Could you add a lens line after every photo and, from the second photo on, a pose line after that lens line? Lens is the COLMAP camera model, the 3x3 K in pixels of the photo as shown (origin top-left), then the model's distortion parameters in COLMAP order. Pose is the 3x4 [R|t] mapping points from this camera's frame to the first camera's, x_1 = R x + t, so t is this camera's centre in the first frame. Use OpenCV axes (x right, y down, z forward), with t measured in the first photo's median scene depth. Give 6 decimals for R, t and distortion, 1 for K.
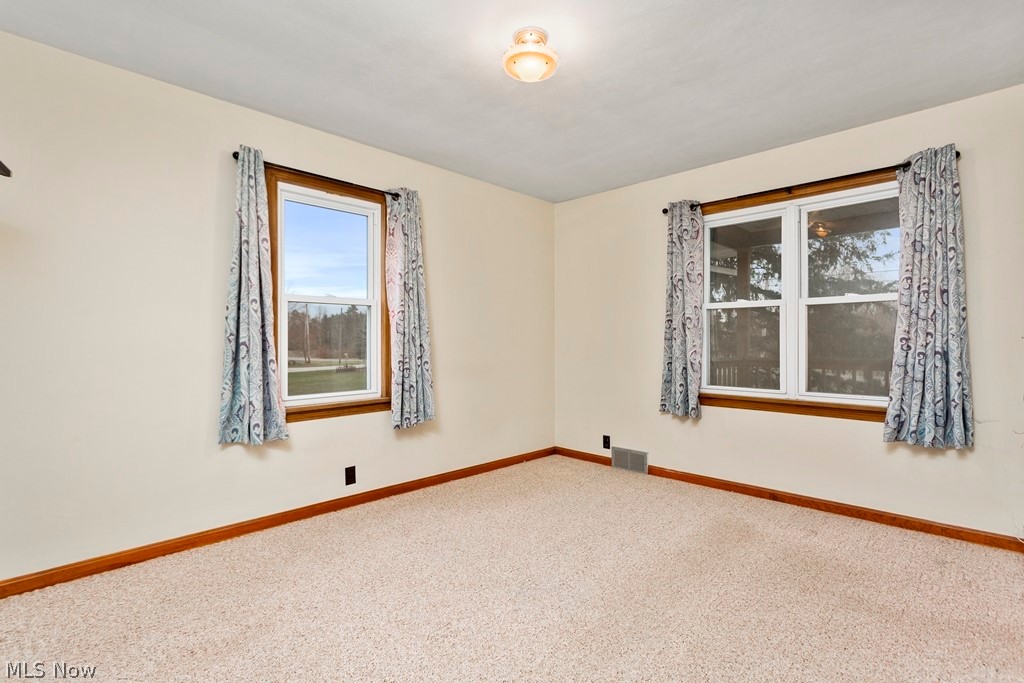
lens RADIAL K [[477.8, 0, 514.9], [0, 477.8, 342.2], [0, 0, 1]] dist [0.006008, 0.000441]
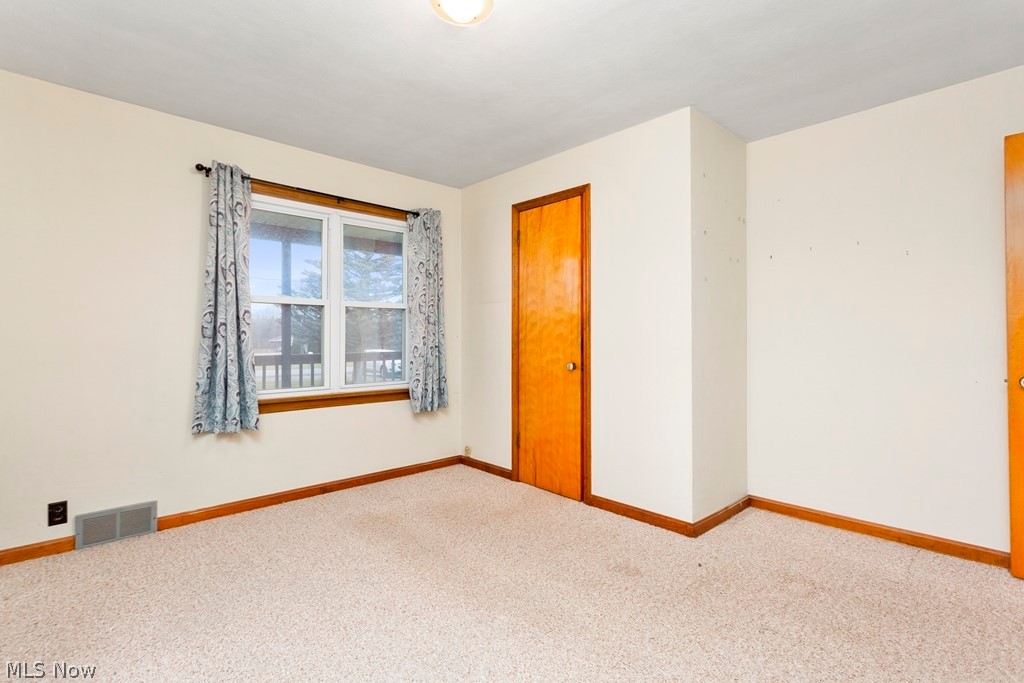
lens RADIAL K [[477.8, 0, 517.5], [0, 477.8, 333.4], [0, 0, 1]] dist [0.006008, 0.000441]
pose [[0.056807, 0.009284, 0.998342, -0.475715], [0.004185, 0.999946, -0.009537, -0.003714], [-0.998376, 0.004720, 0.056765, 0.530195]]
